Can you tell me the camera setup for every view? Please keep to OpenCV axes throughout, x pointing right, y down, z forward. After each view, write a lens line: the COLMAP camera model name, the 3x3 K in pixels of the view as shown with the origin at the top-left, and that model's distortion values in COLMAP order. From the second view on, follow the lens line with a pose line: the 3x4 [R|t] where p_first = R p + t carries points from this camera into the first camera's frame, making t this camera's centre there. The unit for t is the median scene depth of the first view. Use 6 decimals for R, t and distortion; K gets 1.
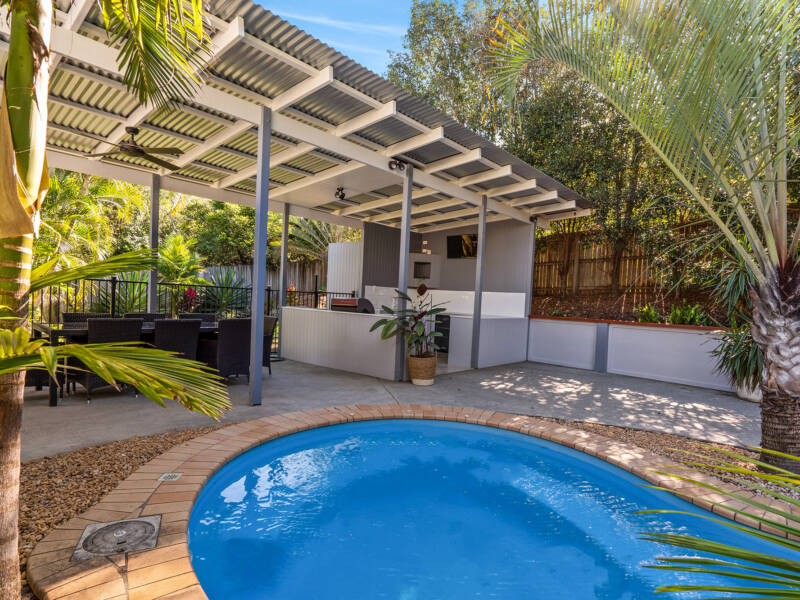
lens RADIAL K [[410.6, 0, 400.0], [0, 410.6, 300.0], [0, 0, 1]] dist [-0.000234, 0.000010]
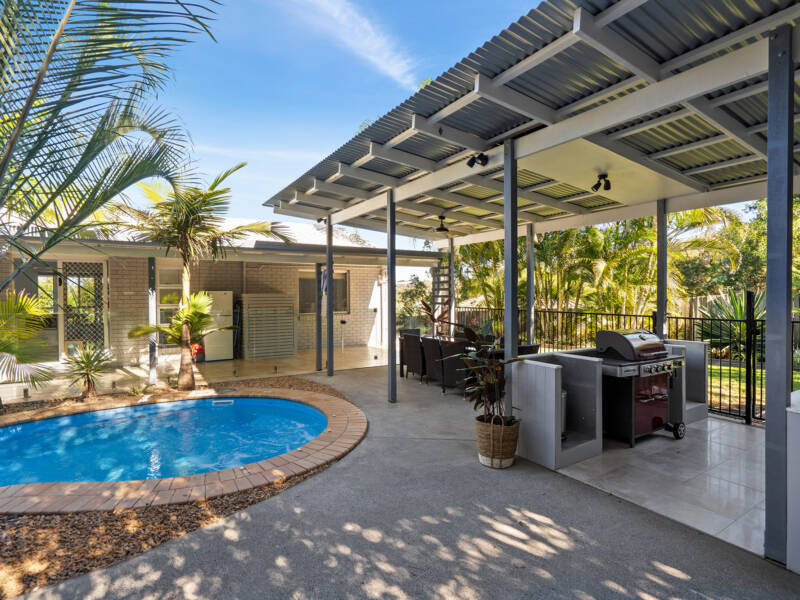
lens RADIAL K [[410.6, 0, 400.0], [0, 410.6, 300.0], [0, 0, 1]] dist [-0.000234, 0.000010]
pose [[-0.235183, -0.052920, -0.970509, 0.572327], [-0.027596, 0.998478, -0.047758, -0.012274], [0.971559, 0.015550, -0.236285, 0.784986]]
